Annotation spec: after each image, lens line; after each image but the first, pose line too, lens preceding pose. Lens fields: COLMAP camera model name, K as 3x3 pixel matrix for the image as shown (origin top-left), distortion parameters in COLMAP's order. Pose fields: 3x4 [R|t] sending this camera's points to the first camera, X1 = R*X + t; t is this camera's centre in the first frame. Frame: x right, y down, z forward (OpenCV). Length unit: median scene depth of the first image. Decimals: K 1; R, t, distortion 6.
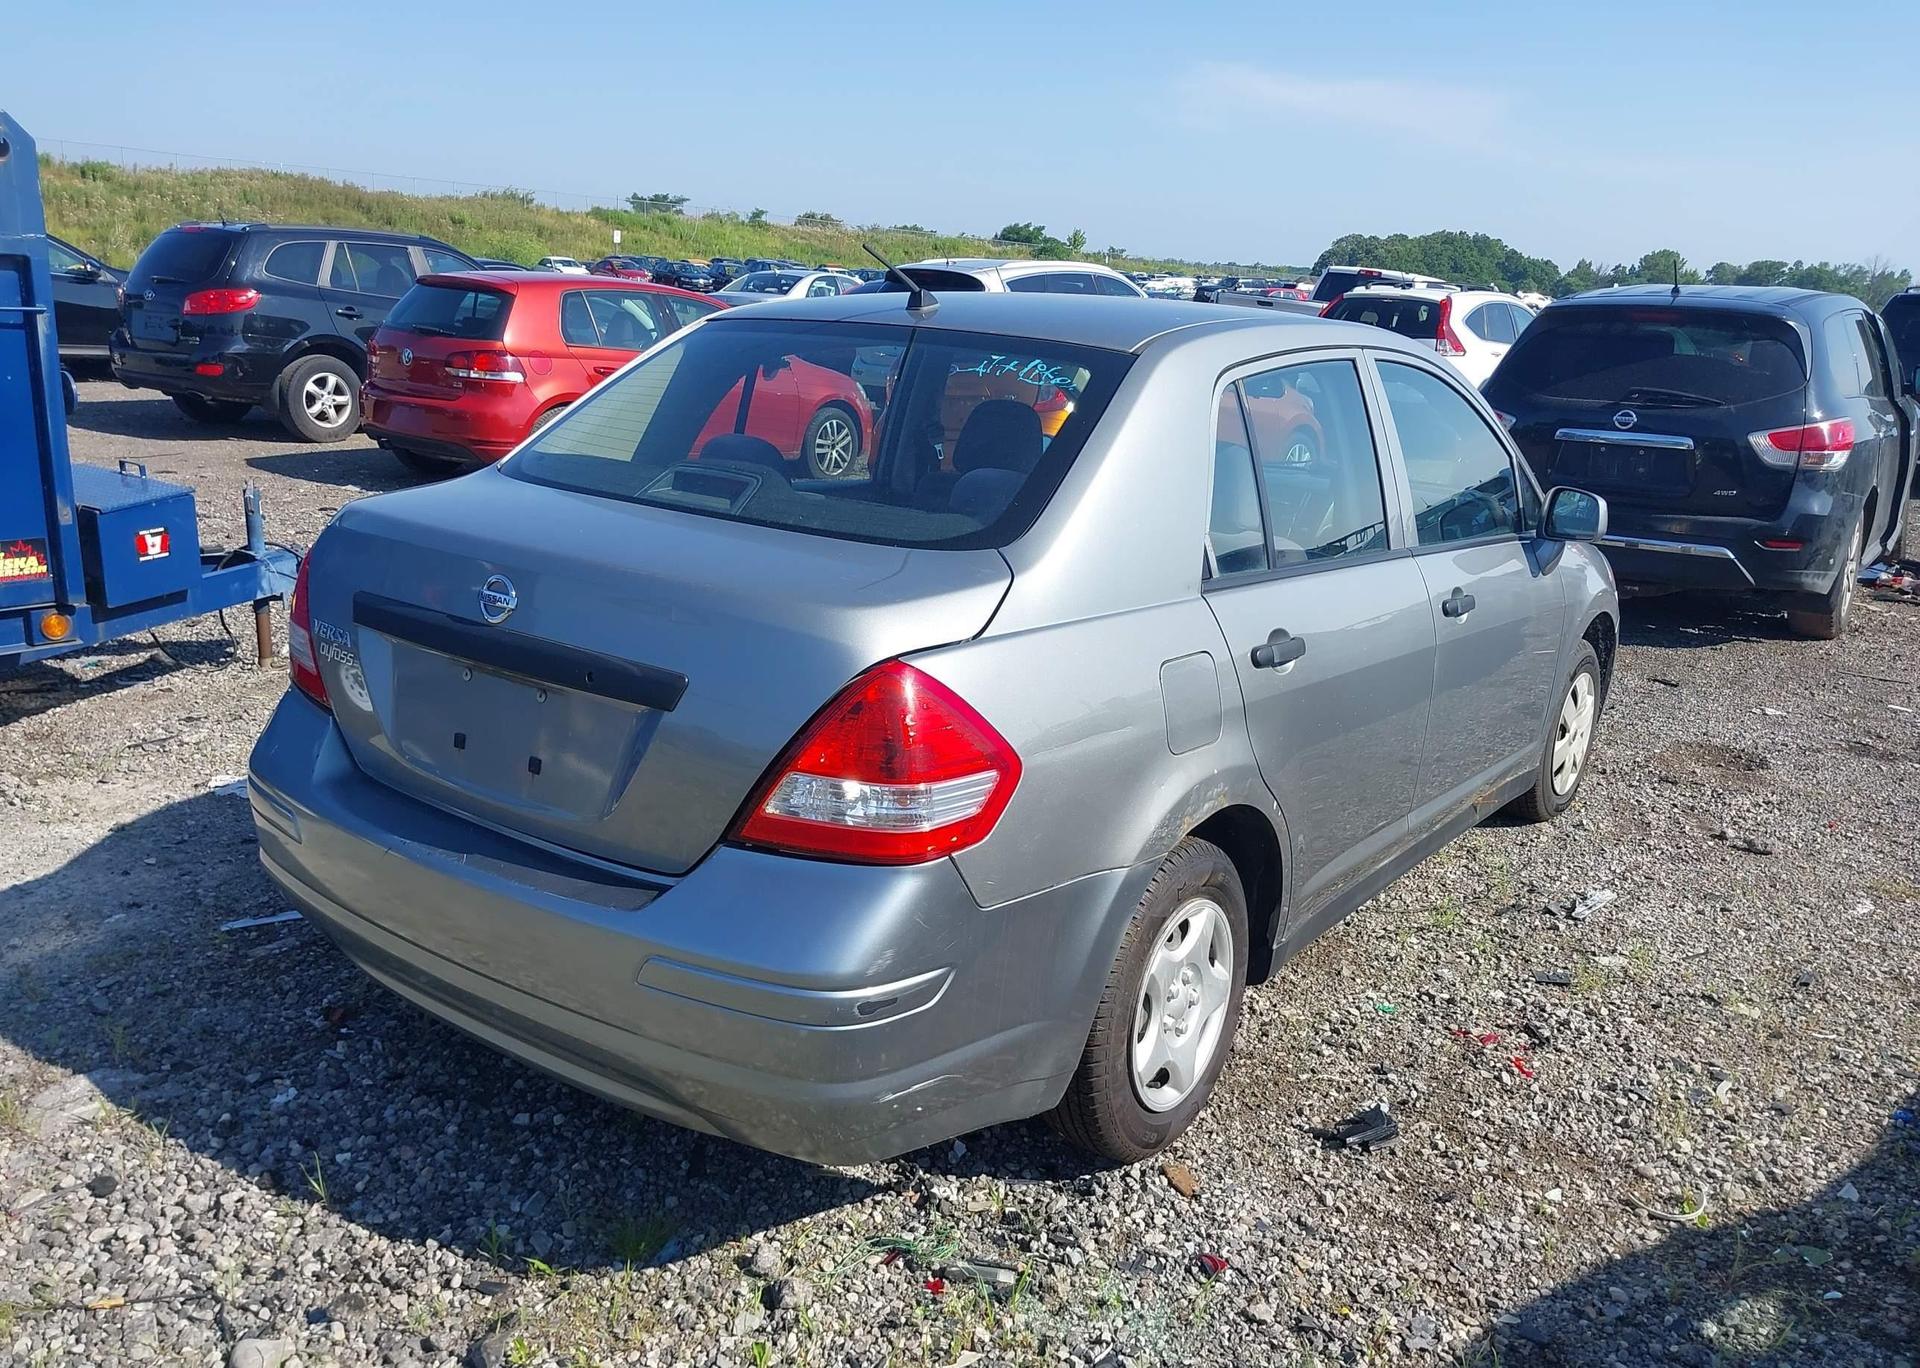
lens RADIAL K [[1566.8, 0, 975.2], [0, 1566.8, 665.0], [0, 0, 1]] dist [0.020719, -0.034577]
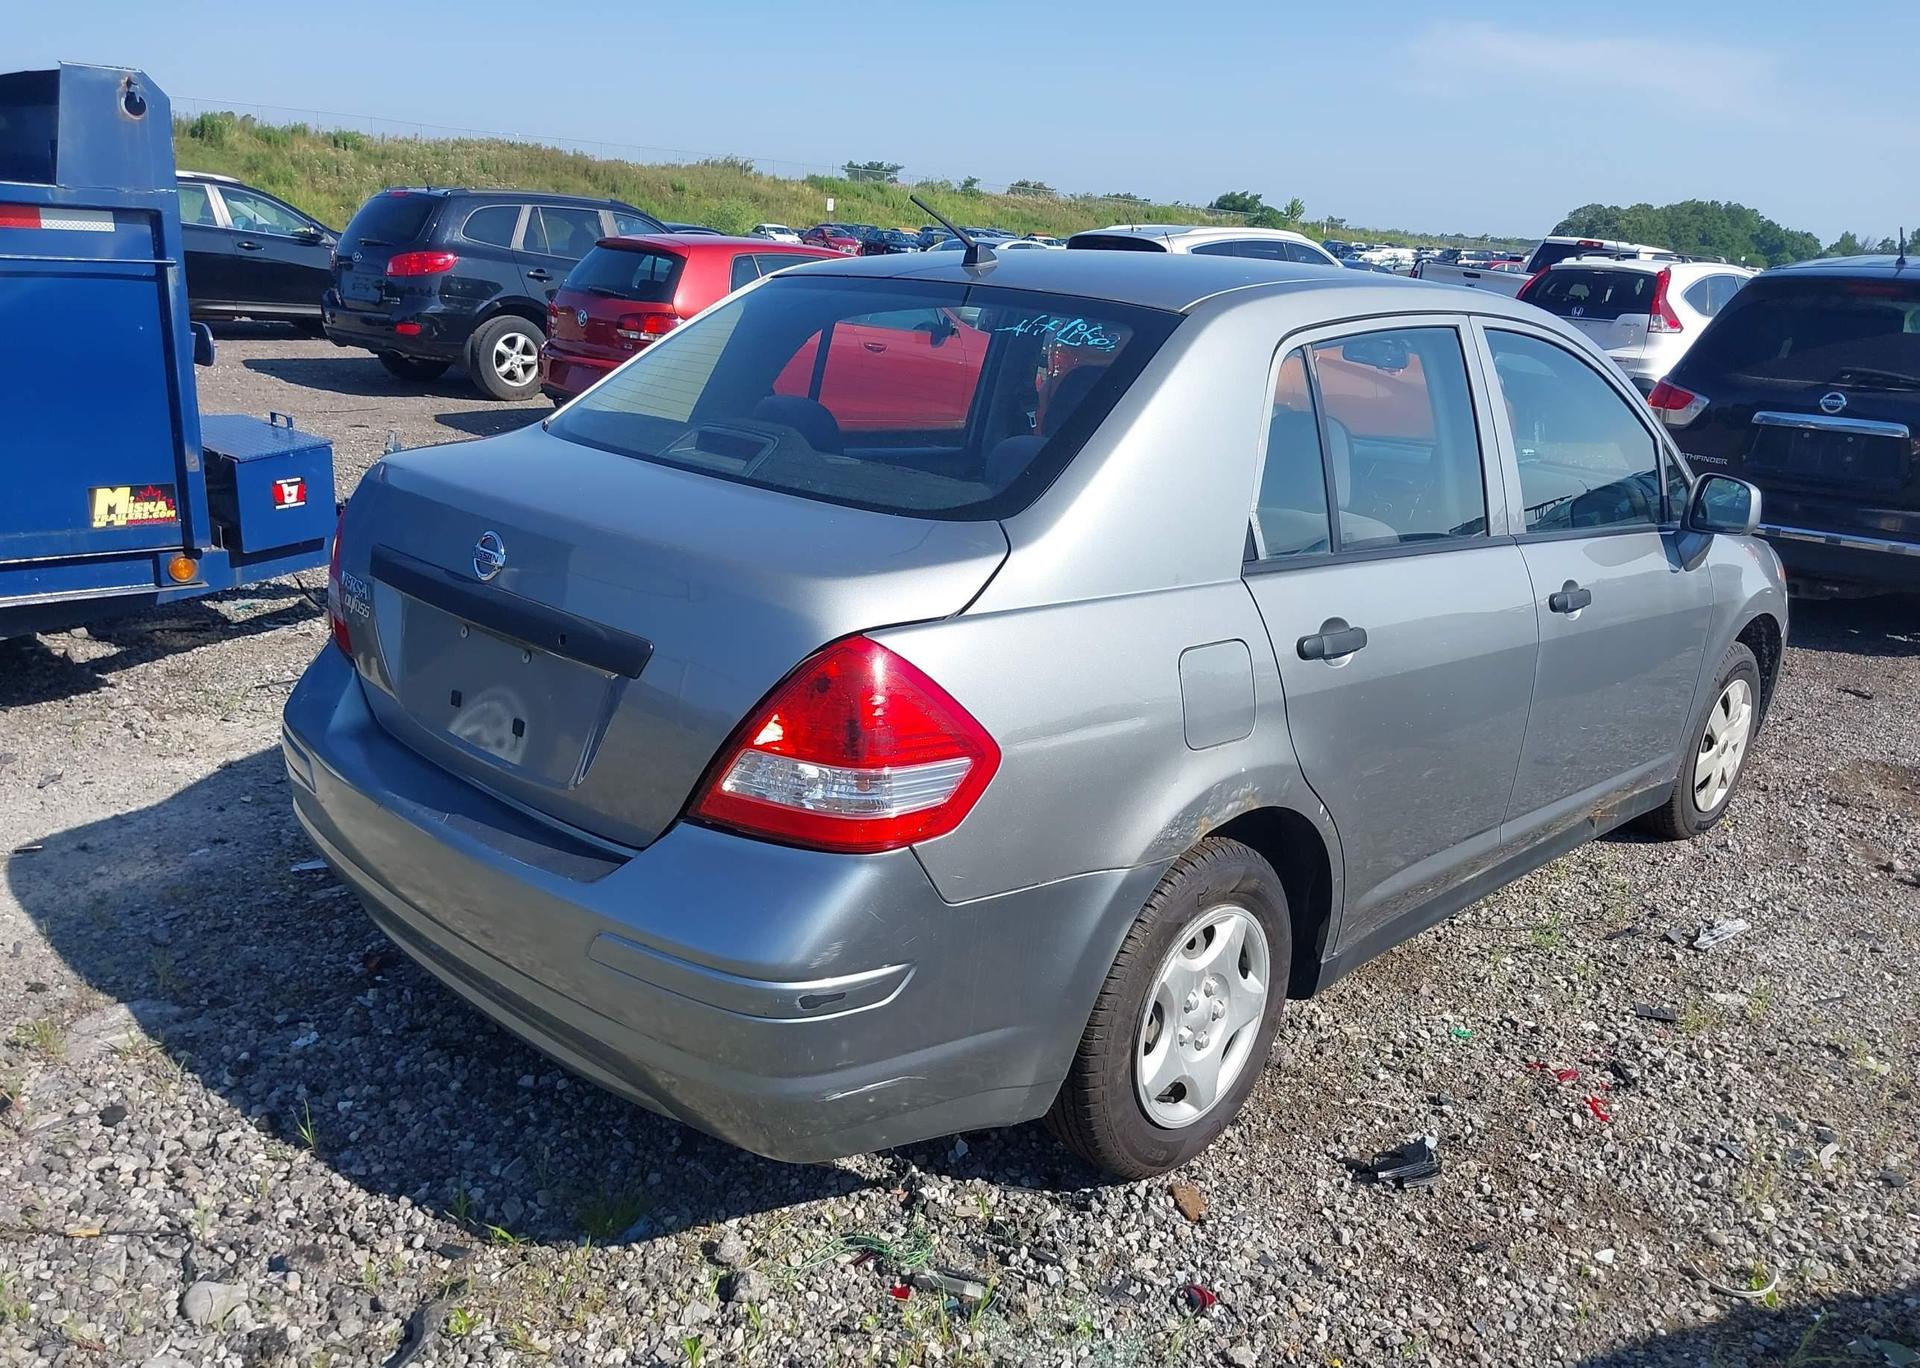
lens RADIAL K [[1566.8, 0, 950.9], [0, 1566.8, 680.0], [0, 0, 1]] dist [0.020719, -0.034577]
pose [[0.989582, 0.045045, -0.136740, 0.101192], [-0.041316, 0.998696, 0.029991, -0.005362], [0.137913, -0.024029, 0.990153, 0.057722]]
